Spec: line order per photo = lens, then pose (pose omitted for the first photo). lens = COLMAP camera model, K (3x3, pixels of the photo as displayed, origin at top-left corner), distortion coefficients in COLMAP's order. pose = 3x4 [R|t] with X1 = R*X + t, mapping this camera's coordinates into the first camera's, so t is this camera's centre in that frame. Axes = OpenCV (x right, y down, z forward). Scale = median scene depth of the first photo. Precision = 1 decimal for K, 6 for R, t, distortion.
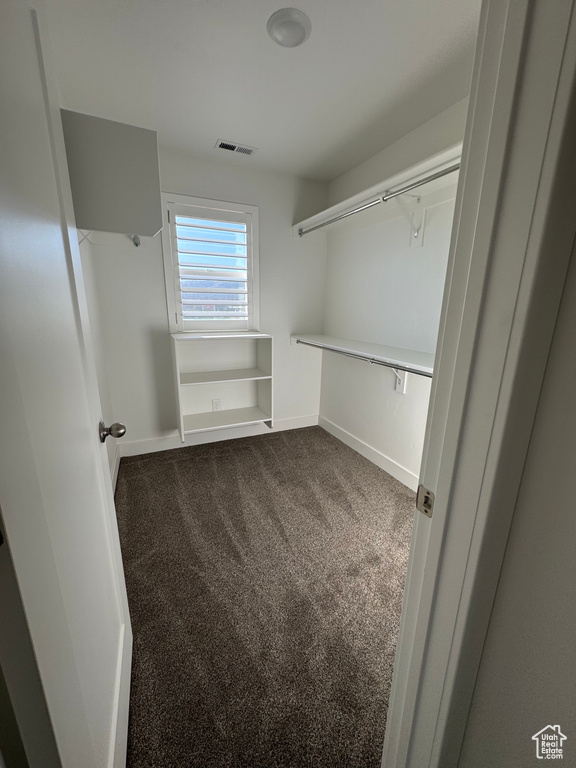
lens RADIAL K [[306.6, 0, 288.0], [0, 306.6, 384.0], [0, 0, 1]] dist [0.000201, 0.000255]
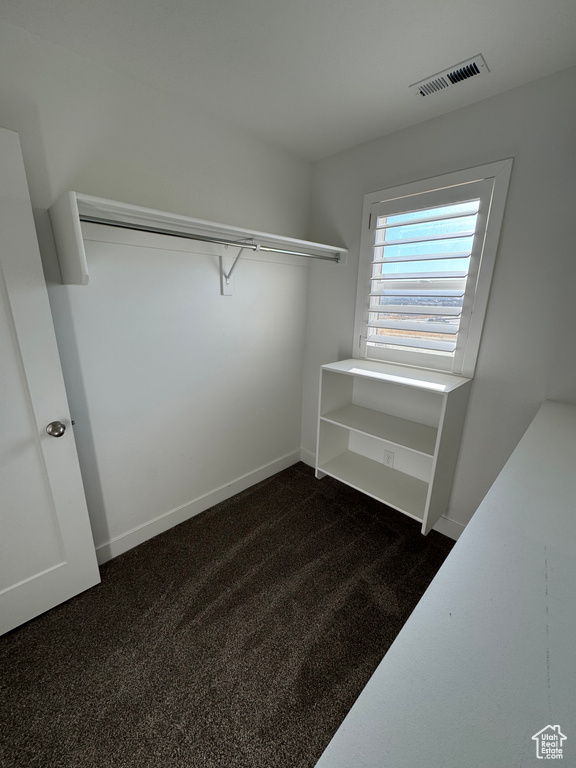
lens RADIAL K [[306.6, 0, 288.0], [0, 306.6, 384.0], [0, 0, 1]] dist [0.000201, 0.000255]
pose [[0.346283, 0.249035, -0.904472, 0.463055], [-0.241880, 0.955226, 0.170404, -0.254405], [0.906412, 0.159766, 0.391015, 0.647857]]
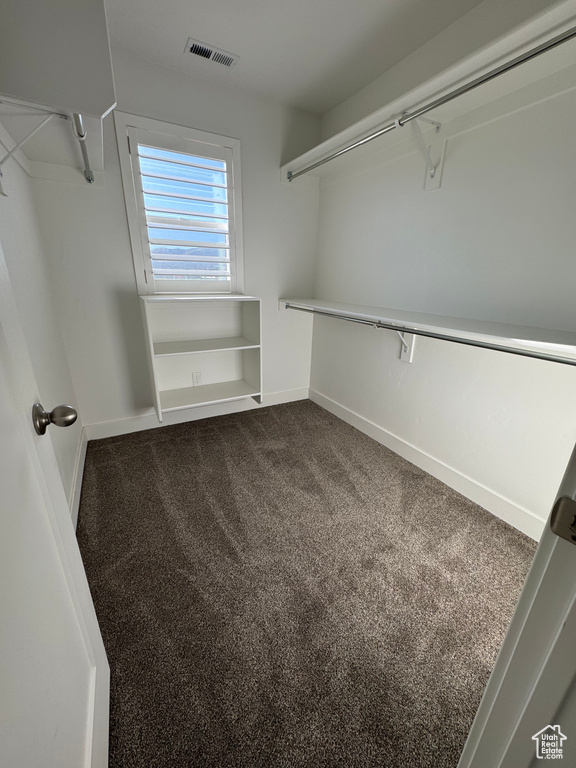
lens RADIAL K [[306.6, 0, 288.0], [0, 306.6, 384.0], [0, 0, 1]] dist [0.000201, 0.000255]
pose [[0.997156, -0.018526, 0.073050, -0.052724], [0.012108, 0.996105, 0.087335, 0.012978], [-0.074384, -0.086202, 0.993497, 0.141347]]
